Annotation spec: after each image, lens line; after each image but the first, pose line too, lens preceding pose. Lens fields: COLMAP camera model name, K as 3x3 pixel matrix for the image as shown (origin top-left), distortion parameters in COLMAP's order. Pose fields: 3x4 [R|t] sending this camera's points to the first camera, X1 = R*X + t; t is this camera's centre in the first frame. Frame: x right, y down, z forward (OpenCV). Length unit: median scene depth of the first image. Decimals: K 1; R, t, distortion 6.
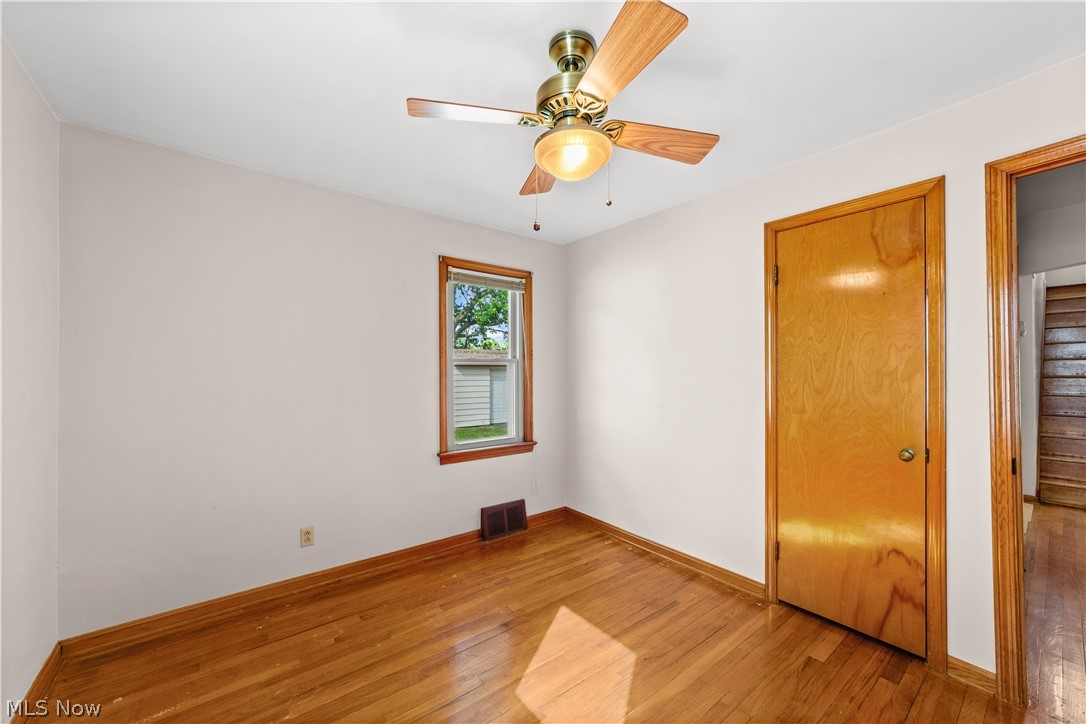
lens RADIAL K [[421.4, 0, 547.4], [0, 421.4, 366.4], [0, 0, 1]] dist [0.006347, 0.000181]
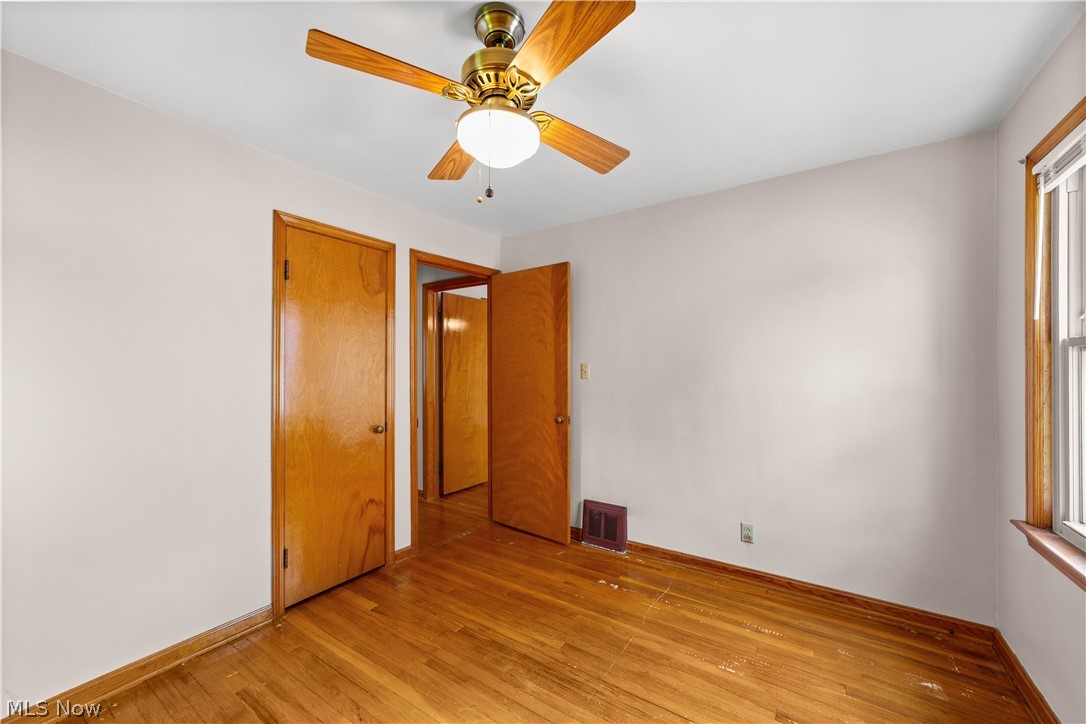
lens RADIAL K [[421.5, 0, 535.9], [0, 421.5, 371.5], [0, 0, 1]] dist [-0.028230, 0.012662]
pose [[-0.304749, 0.004009, 0.952424, -0.570463], [0.002926, 0.999990, -0.003272, 0.019798], [-0.952428, 0.001790, -0.304758, 0.808417]]
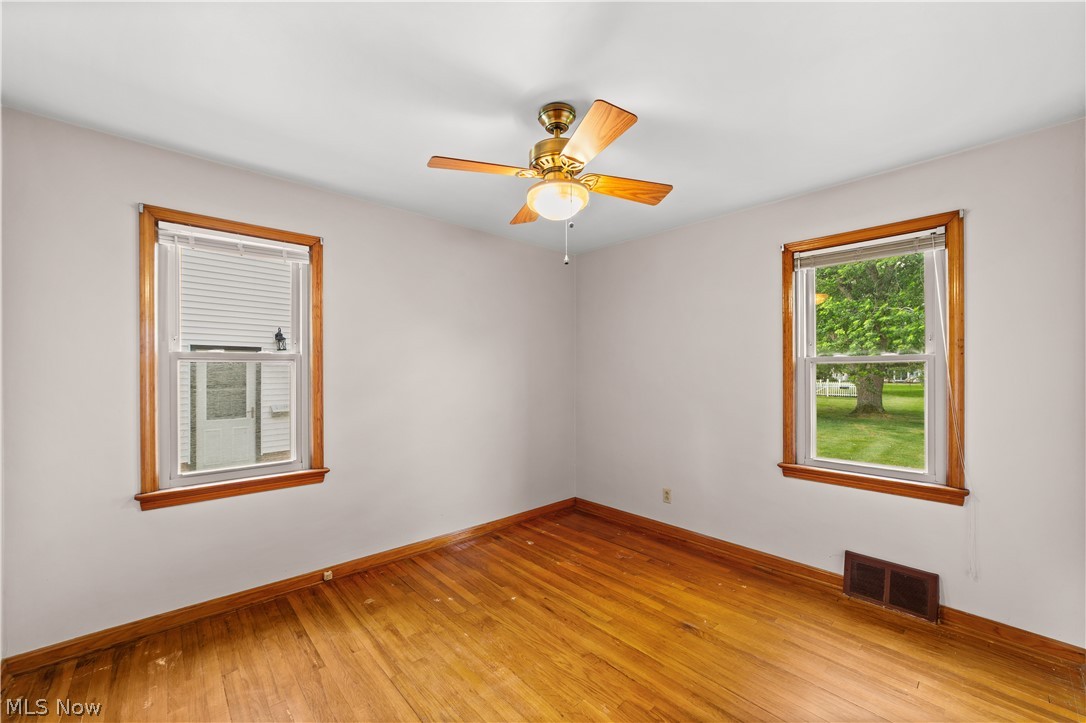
lens RADIAL K [[421.5, 0, 535.9], [0, 421.5, 371.0], [0, 0, 1]] dist [-0.028230, 0.012662]
pose [[0.074897, -0.007179, -0.997165, 0.845848], [-0.000185, 0.999974, -0.007213, 0.020890], [0.997191, 0.000724, 0.074894, 0.567724]]
